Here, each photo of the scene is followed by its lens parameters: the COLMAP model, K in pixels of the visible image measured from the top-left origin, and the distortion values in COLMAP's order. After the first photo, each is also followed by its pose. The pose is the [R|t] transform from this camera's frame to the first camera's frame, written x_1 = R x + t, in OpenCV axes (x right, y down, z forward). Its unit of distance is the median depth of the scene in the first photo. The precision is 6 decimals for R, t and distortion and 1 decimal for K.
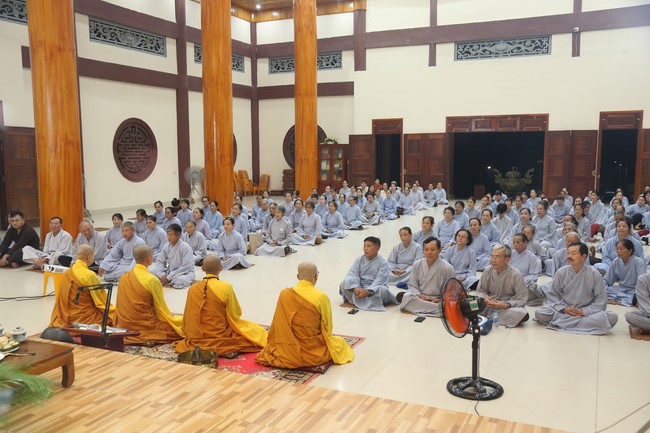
lens RADIAL K [[617.3, 0, 325.0], [0, 617.3, 216.5], [0, 0, 1]] dist [0.035182, 0.014114]
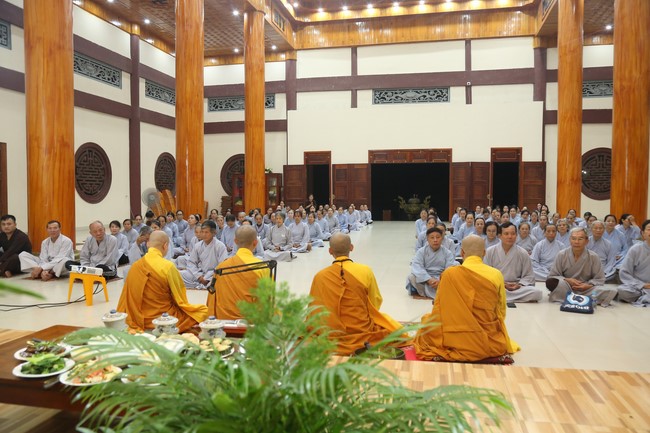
lens RADIAL K [[500.5, 0, 325.0], [0, 500.5, 216.5], [0, 0, 1]] dist [-0.056665, 0.004258]
pose [[0.974918, -0.006880, 0.222456, -0.101330], [0.021065, 0.997888, -0.061455, 0.023093], [-0.221563, 0.064600, 0.973004, 0.101000]]
